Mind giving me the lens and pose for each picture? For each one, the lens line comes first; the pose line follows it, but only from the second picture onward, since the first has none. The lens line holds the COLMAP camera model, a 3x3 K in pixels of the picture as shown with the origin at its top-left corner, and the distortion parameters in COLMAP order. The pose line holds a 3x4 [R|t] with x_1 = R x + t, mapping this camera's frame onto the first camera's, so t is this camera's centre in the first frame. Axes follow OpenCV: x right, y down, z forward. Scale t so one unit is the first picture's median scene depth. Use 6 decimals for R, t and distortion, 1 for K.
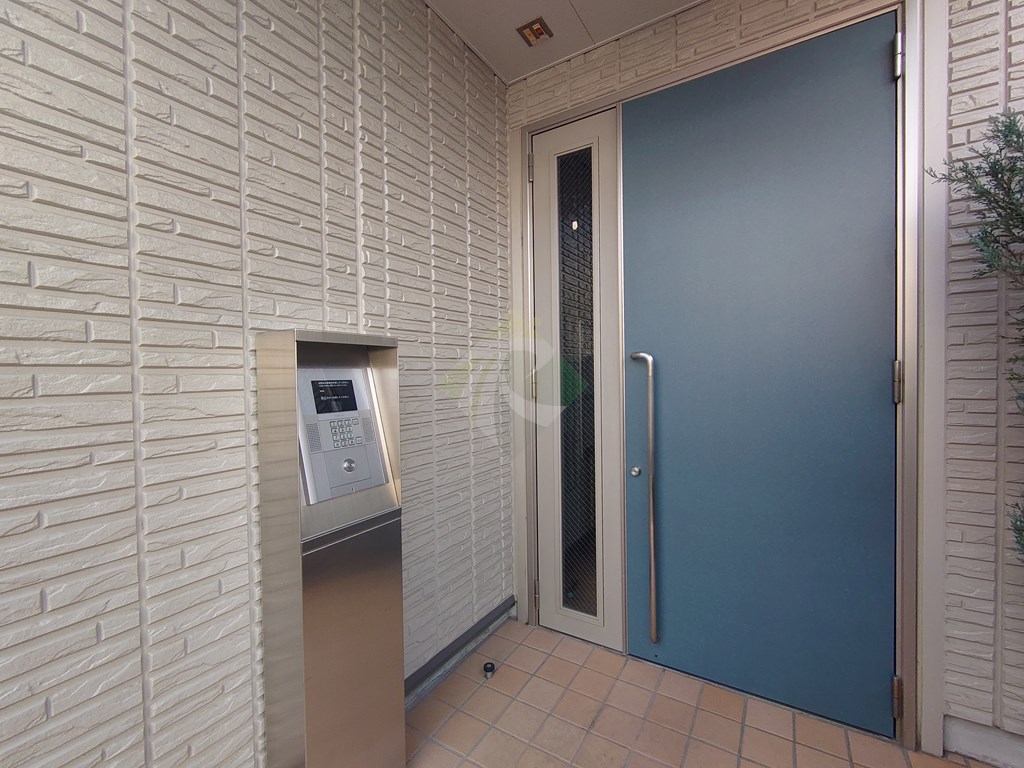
lens RADIAL K [[437.5, 0, 516.0], [0, 437.5, 382.1], [0, 0, 1]] dist [0.003116, -0.000193]
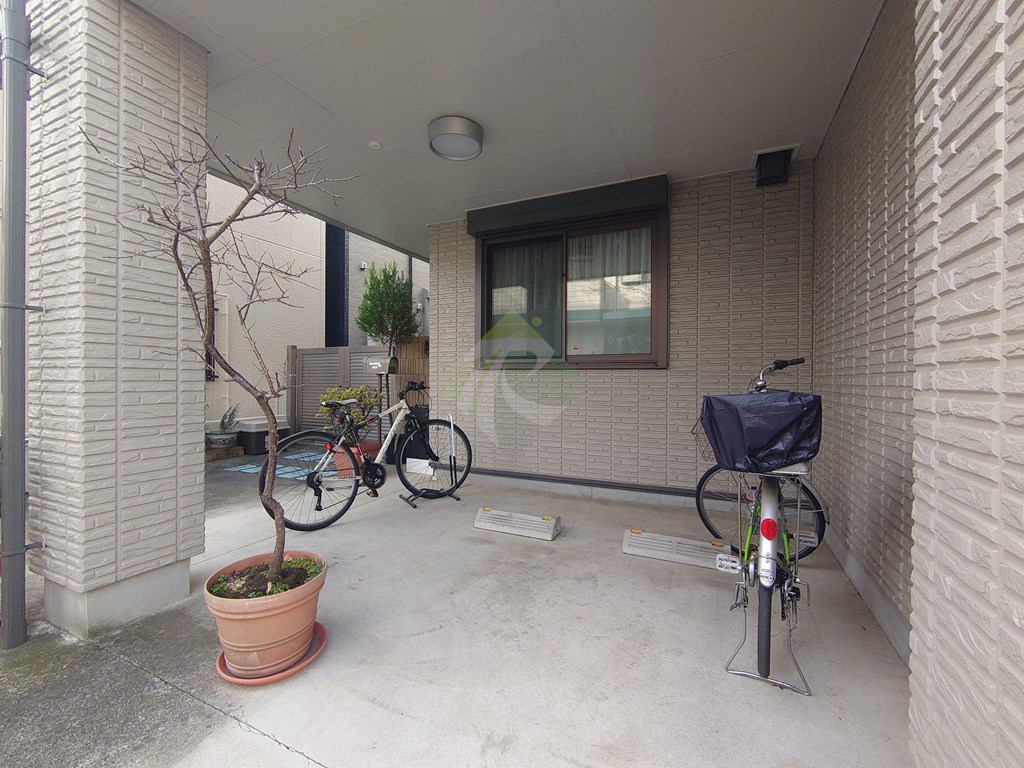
lens RADIAL K [[437.5, 0, 513.6], [0, 437.5, 382.3], [0, 0, 1]] dist [0.003116, -0.000193]
pose [[0.993662, 0.014424, 0.111481, 0.396458], [-0.011996, 0.999677, -0.022419, -0.035377], [-0.111769, 0.020940, 0.993514, -0.956700]]
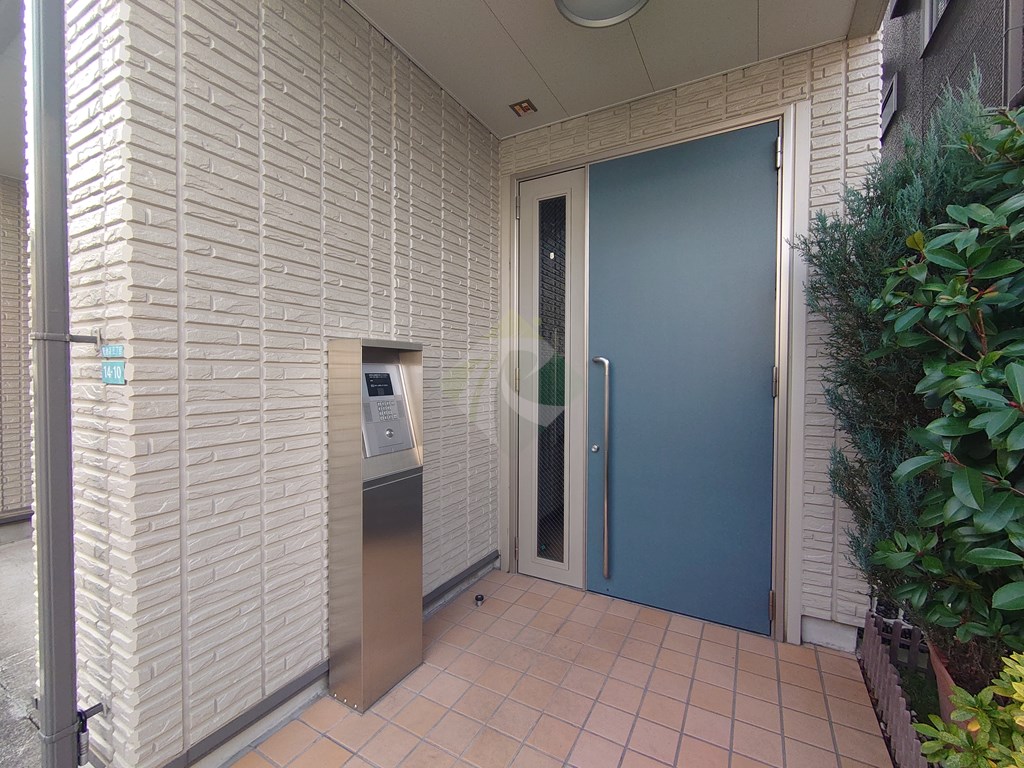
lens RADIAL K [[437.5, 0, 513.6], [0, 437.5, 381.5], [0, 0, 1]] dist [0.003116, -0.000193]
pose [[0.998915, 0.017450, 0.043186, -0.036256], [-0.017473, 0.999847, 0.000153, 0.012749], [-0.043177, -0.000908, 0.999067, -0.383106]]
